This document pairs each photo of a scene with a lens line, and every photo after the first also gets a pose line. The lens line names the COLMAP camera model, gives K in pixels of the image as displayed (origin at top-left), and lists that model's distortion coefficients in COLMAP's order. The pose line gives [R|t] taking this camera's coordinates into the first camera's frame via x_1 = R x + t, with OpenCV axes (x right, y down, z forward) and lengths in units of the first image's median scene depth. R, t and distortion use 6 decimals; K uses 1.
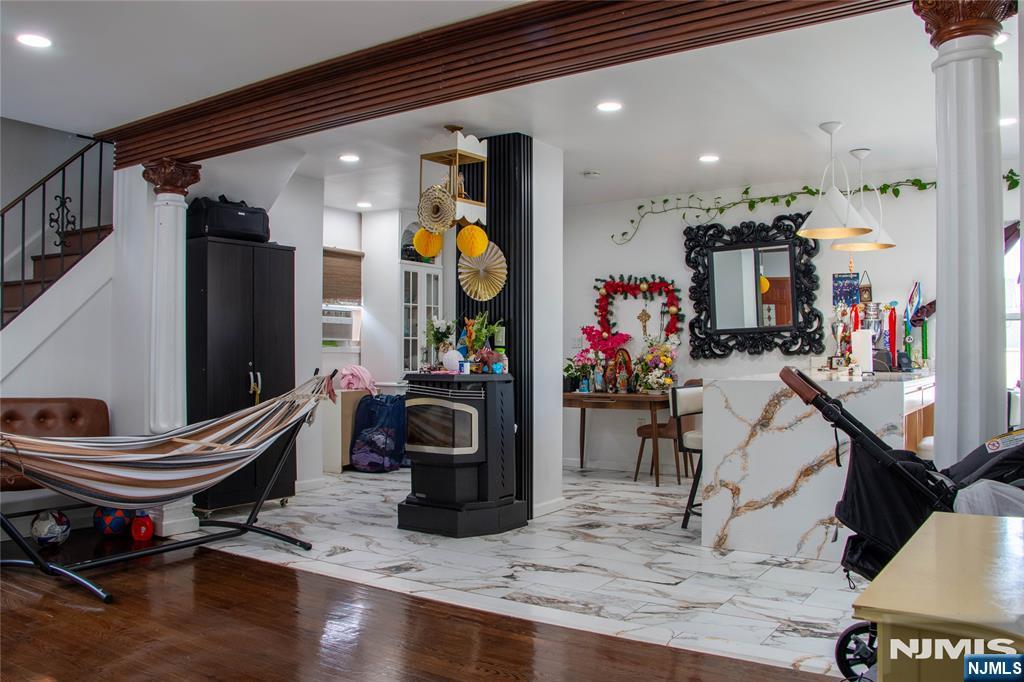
lens RADIAL K [[863.2, 0, 512.0], [0, 863.2, 341.0], [0, 0, 1]] dist [-0.182478, 0.182329]
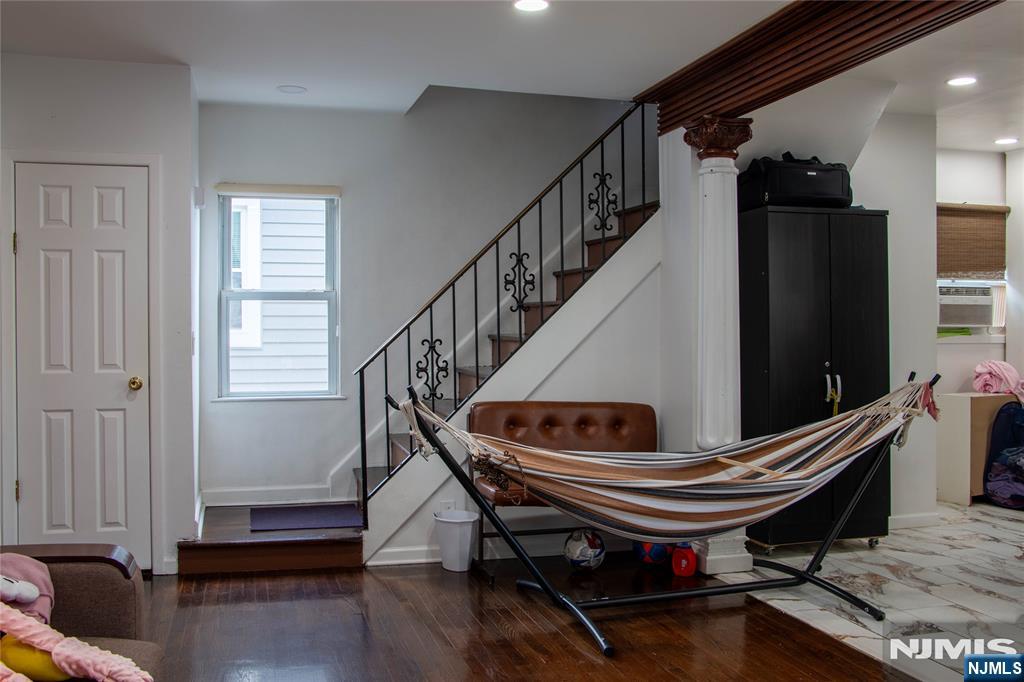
lens RADIAL K [[983.0, 0, 512.0], [0, 983.0, 341.0], [0, 0, 1]] dist [-0.145269, 0.255813]
pose [[0.760476, 0.004410, -0.649351, 0.057247], [0.015839, 0.999553, 0.025338, -0.023445], [0.649173, -0.029554, 0.760066, 0.138203]]
